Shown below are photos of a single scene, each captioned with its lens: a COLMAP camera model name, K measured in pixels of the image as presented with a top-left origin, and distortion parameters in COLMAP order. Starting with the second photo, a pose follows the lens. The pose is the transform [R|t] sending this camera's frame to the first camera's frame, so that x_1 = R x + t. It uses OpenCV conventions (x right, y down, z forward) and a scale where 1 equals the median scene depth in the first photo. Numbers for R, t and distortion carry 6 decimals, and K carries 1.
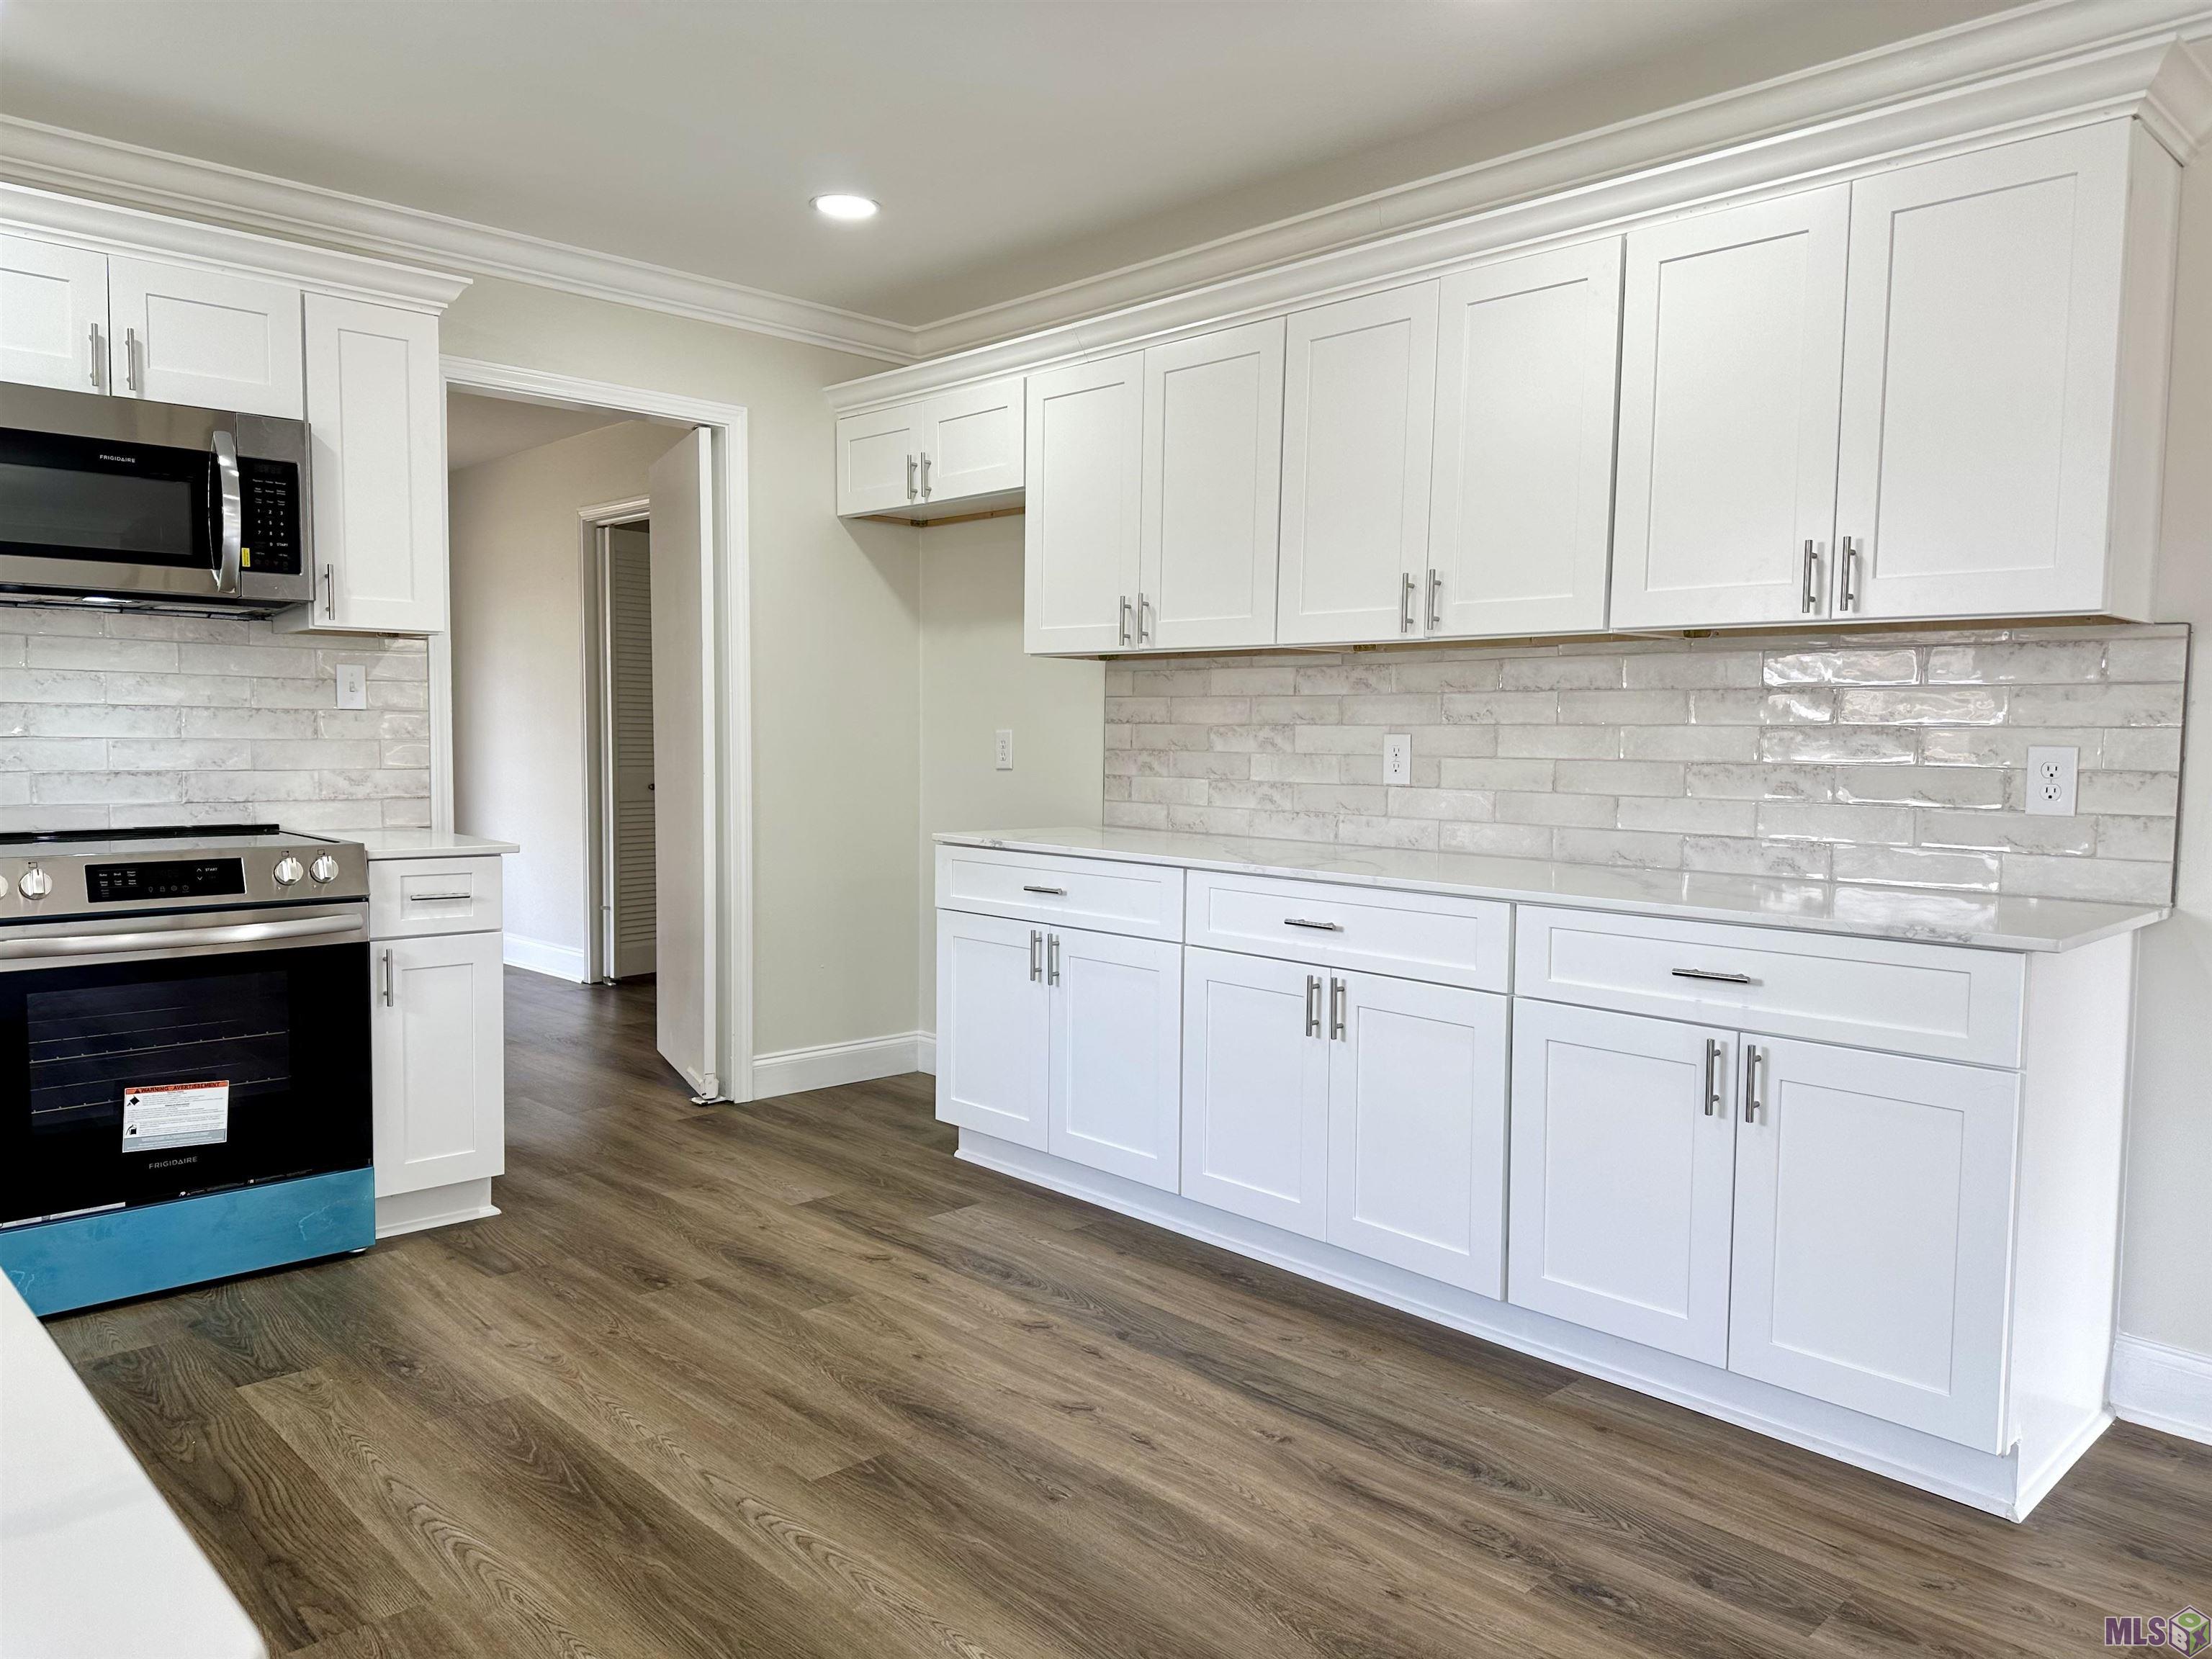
lens RADIAL K [[1550.6, 0, 1123.8], [0, 1550.6, 833.3], [0, 0, 1]] dist [0.069123, -0.084312]
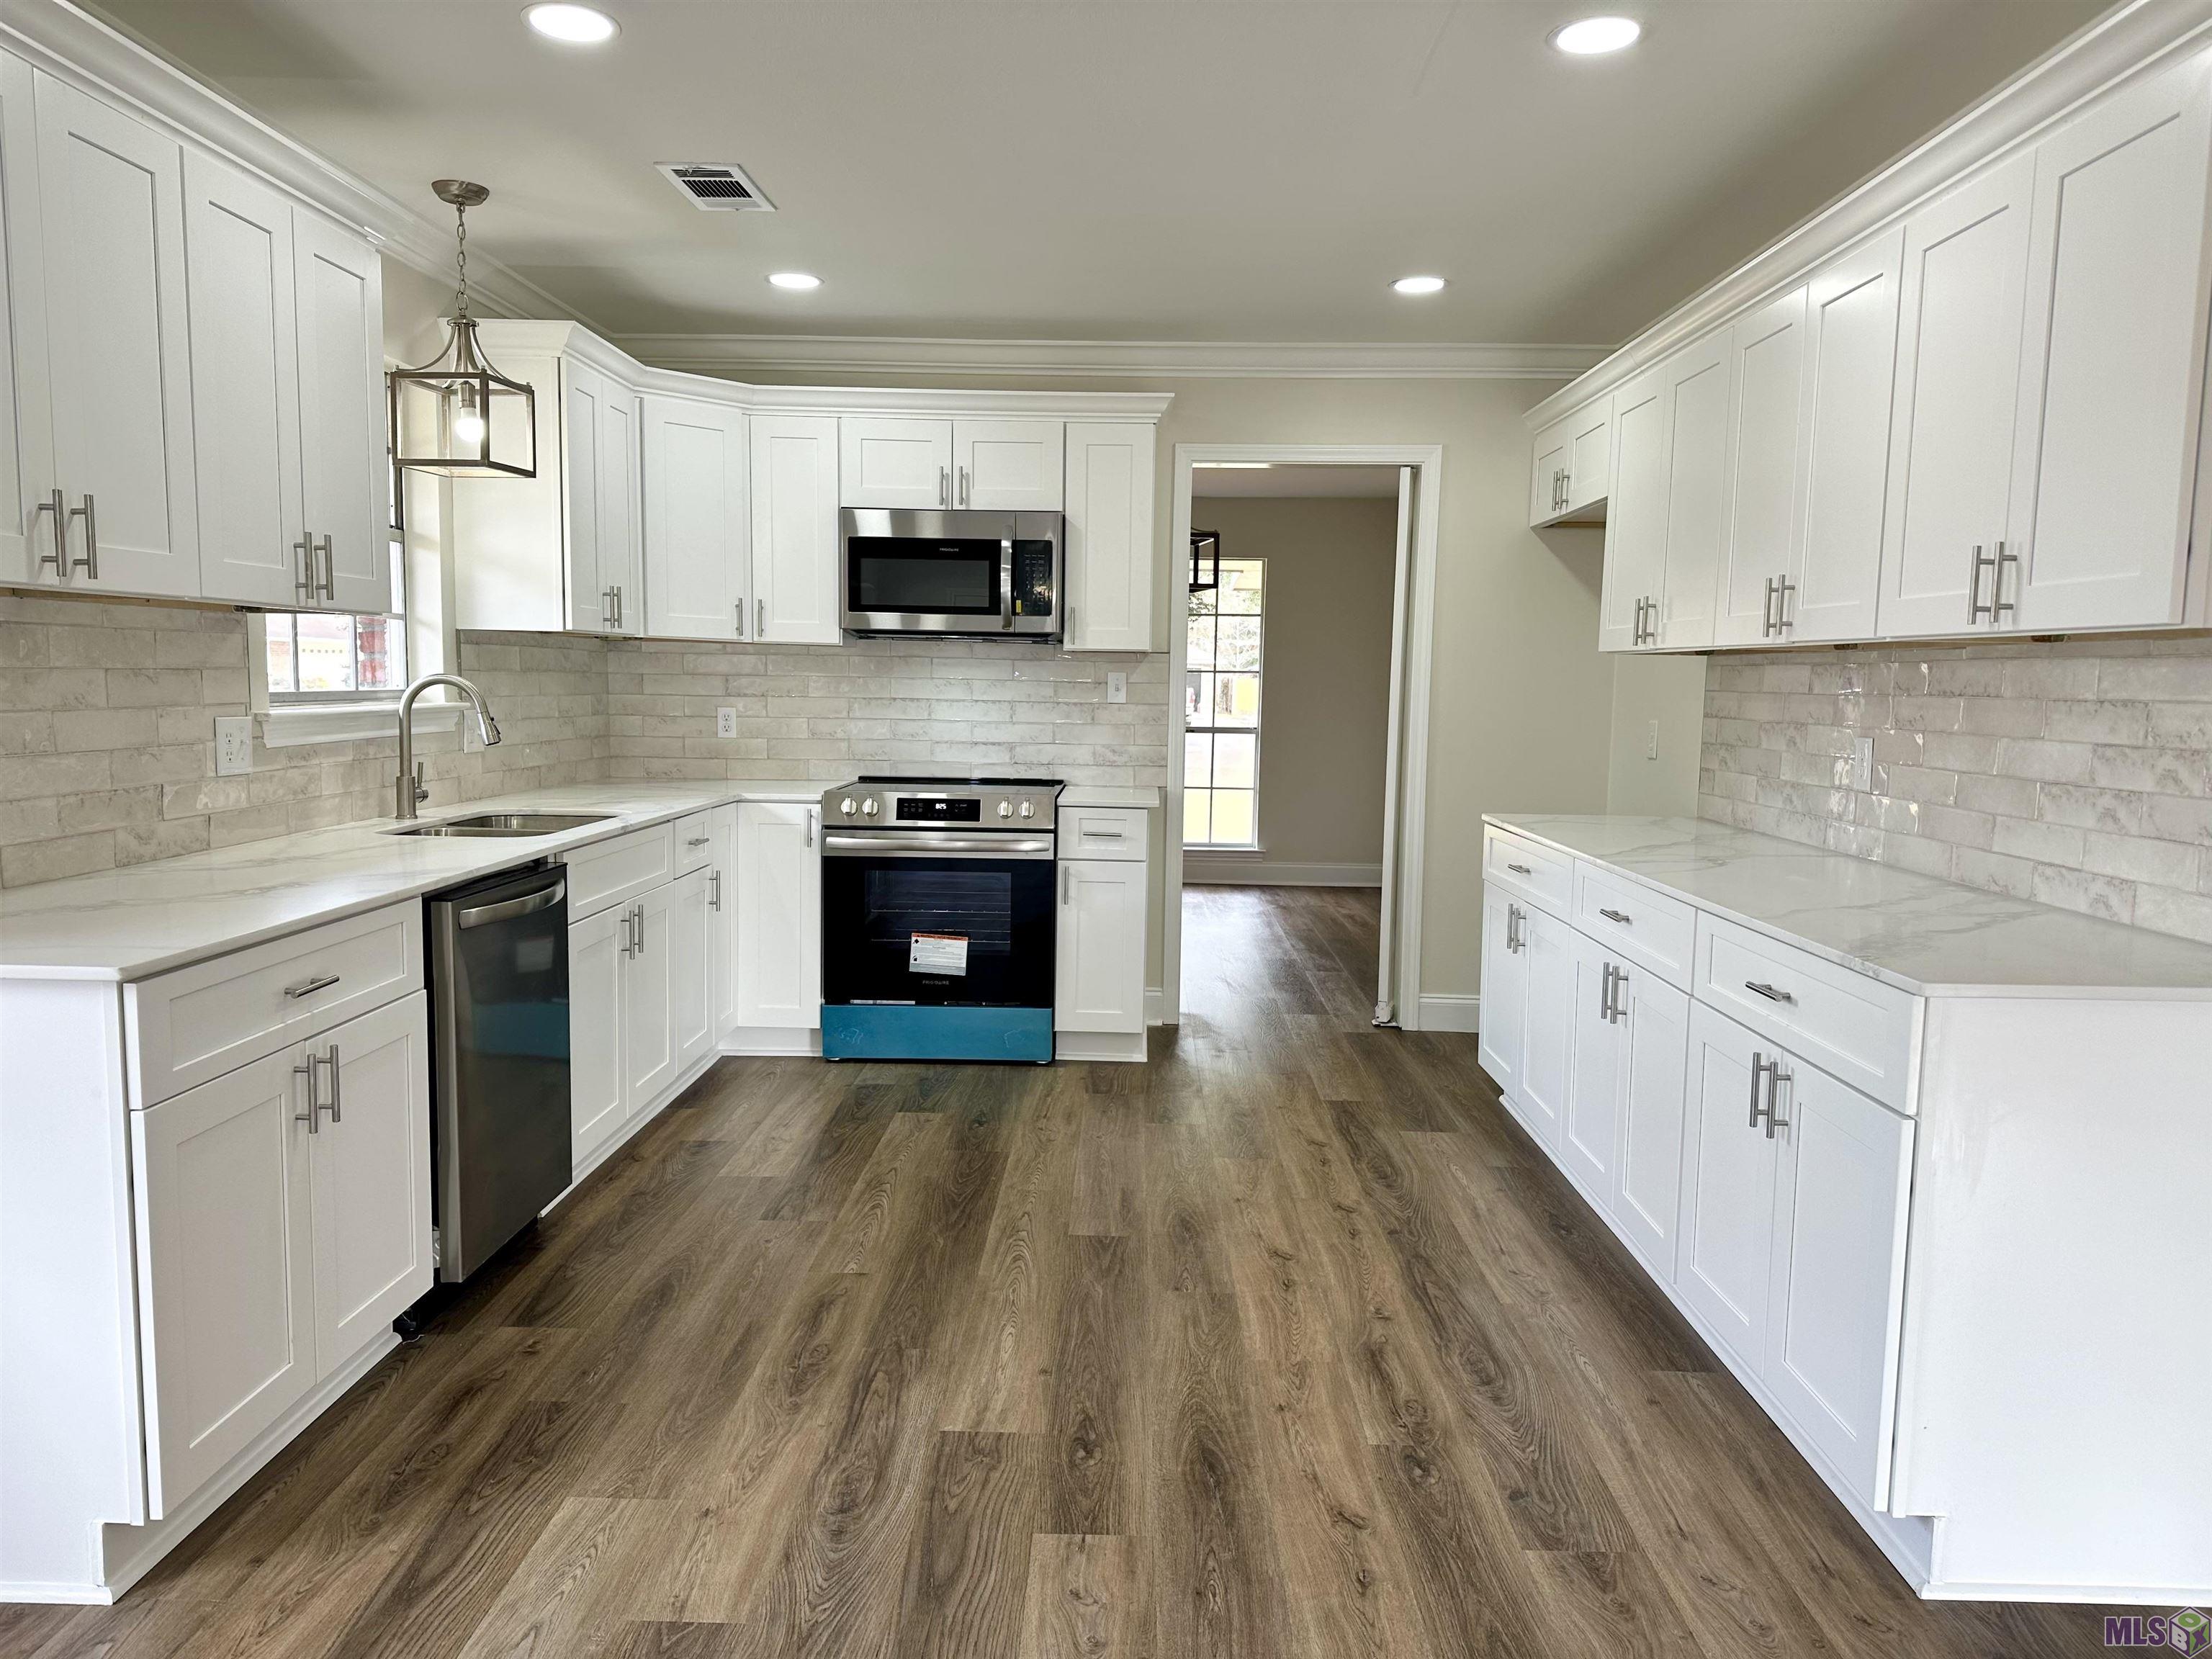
lens RADIAL K [[1550.6, 0, 1100.5], [0, 1550.6, 839.6], [0, 0, 1]] dist [0.069123, -0.084312]
pose [[0.700260, 0.073387, -0.710106, 0.643316], [-0.056040, 0.997284, 0.047803, -0.025467], [0.711685, 0.006320, 0.702470, -0.013422]]
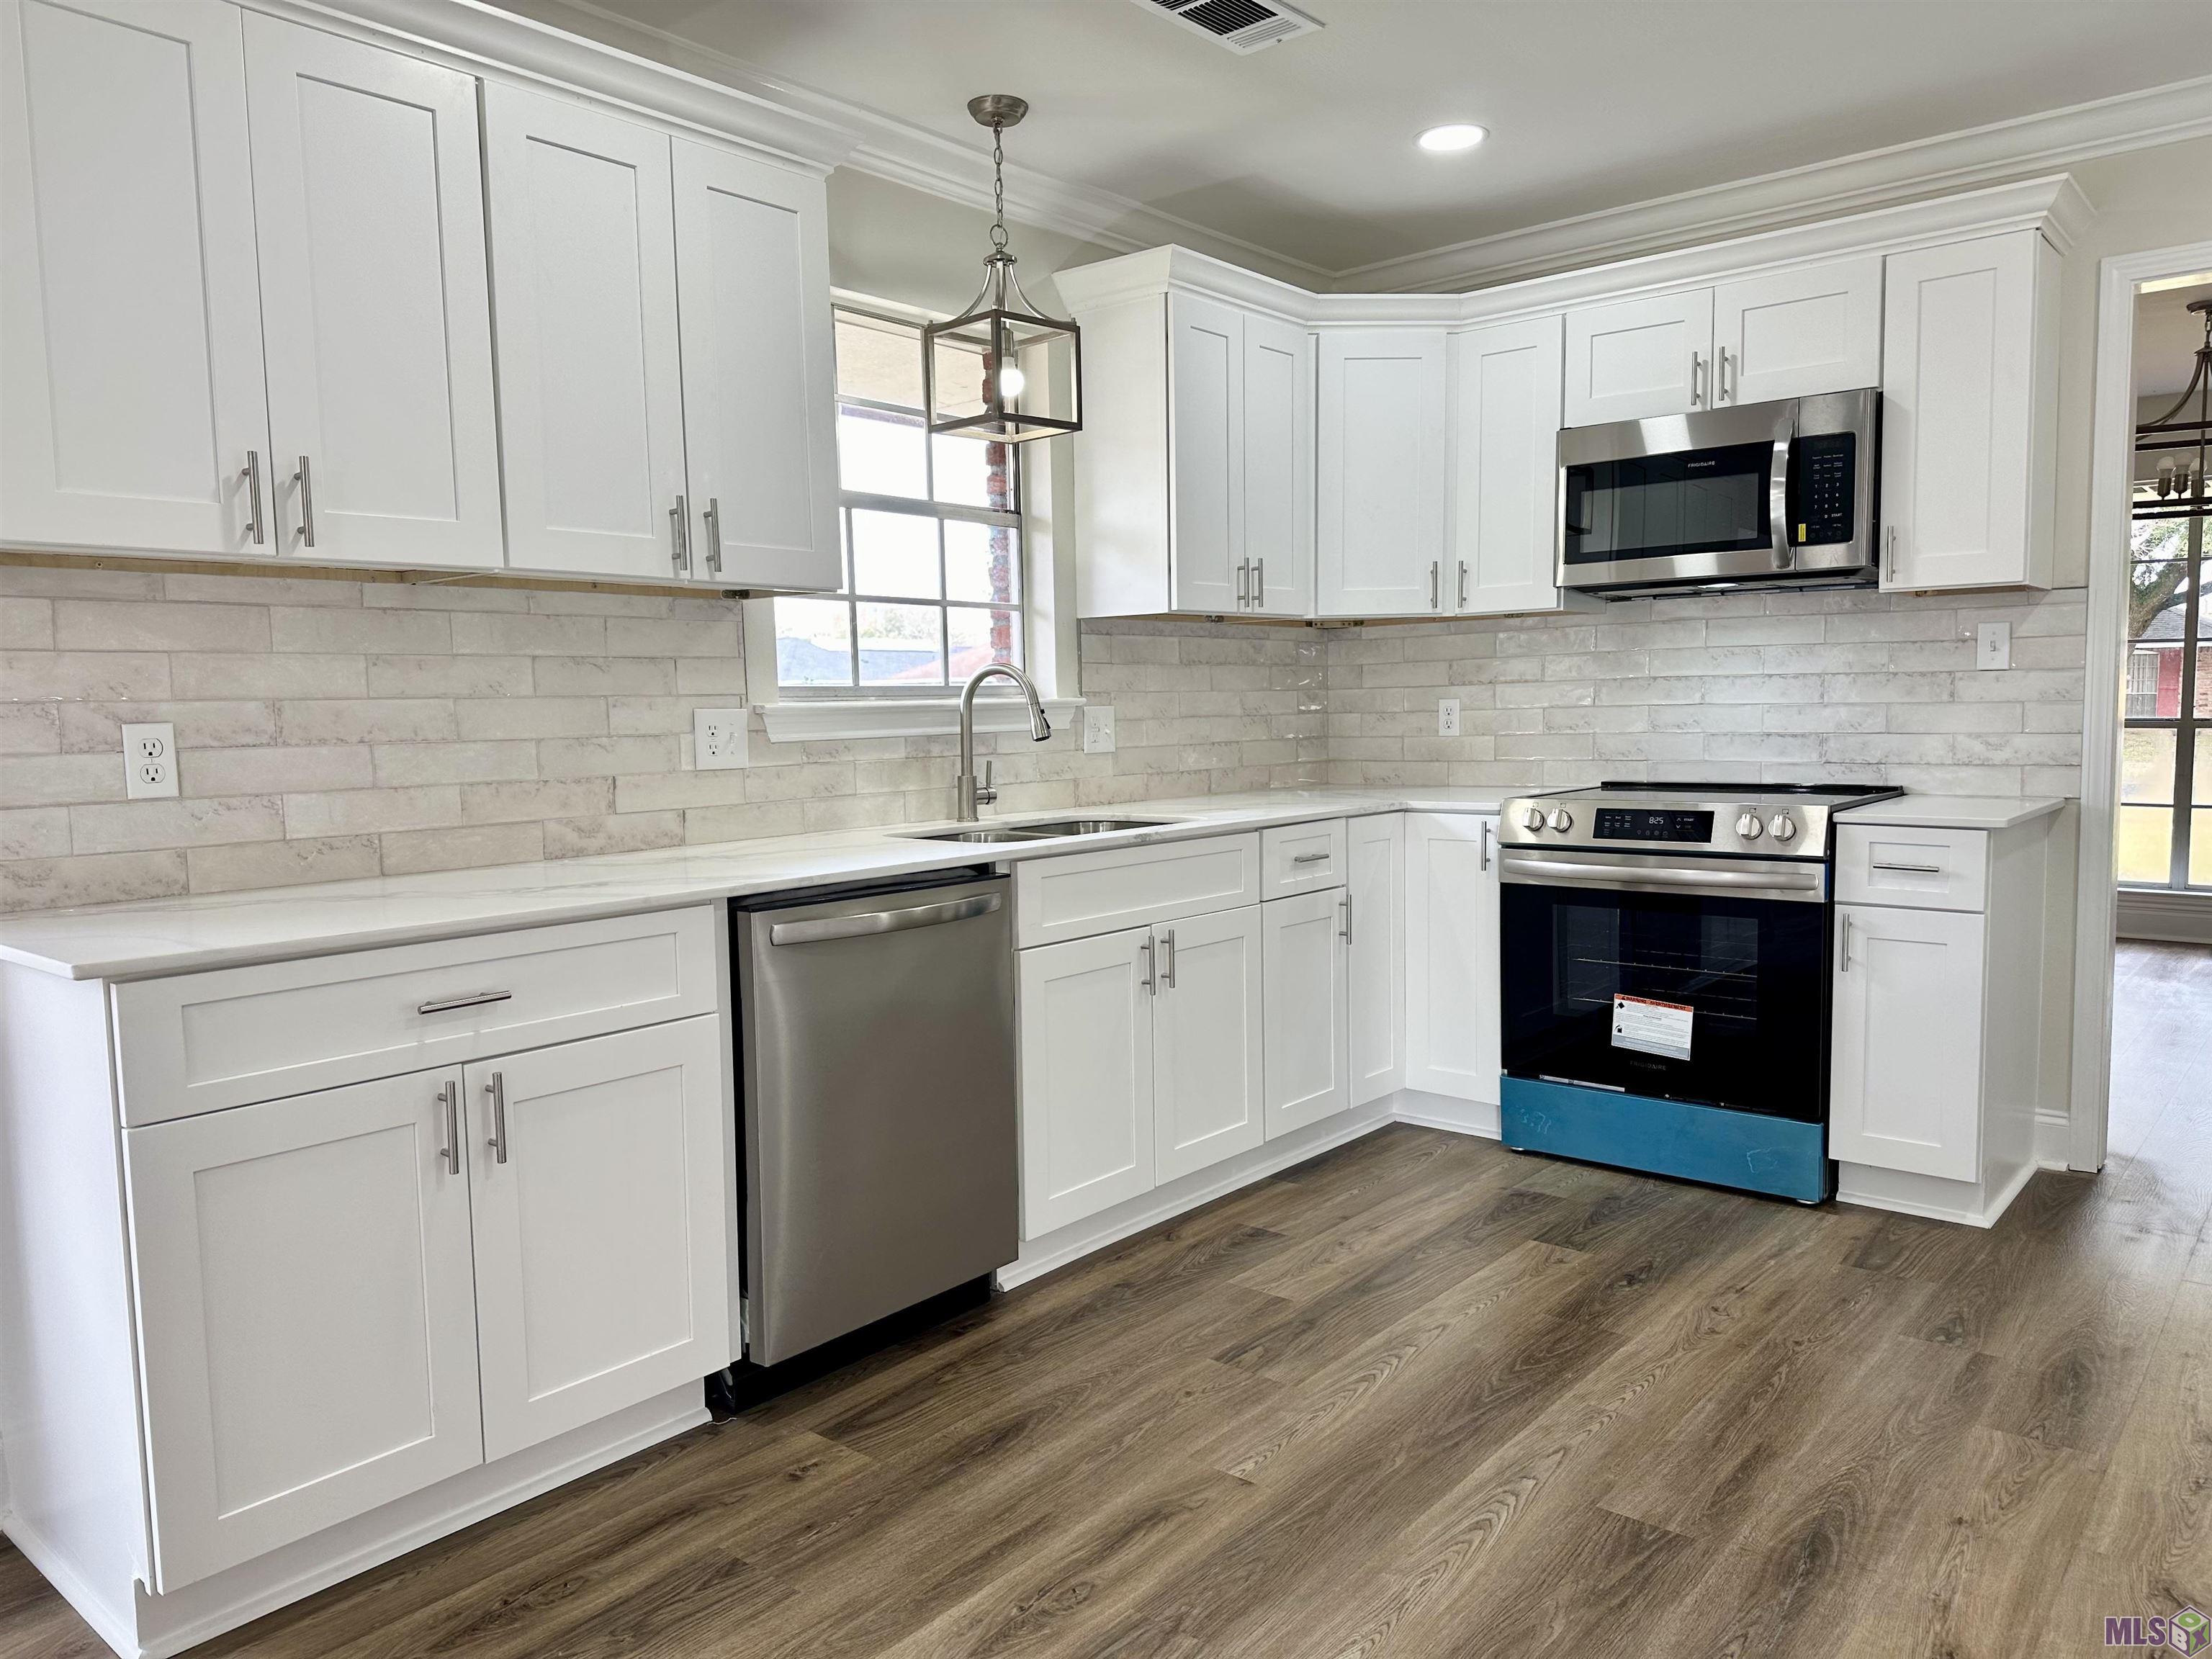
lens RADIAL K [[1550.6, 0, 1090.3], [0, 1550.6, 838.3], [0, 0, 1]] dist [0.069123, -0.084312]
pose [[0.094244, 0.072316, -0.992919, 0.503828], [-0.046122, 0.996605, 0.068207, -0.020881], [0.994480, 0.039367, 0.097260, 0.457346]]
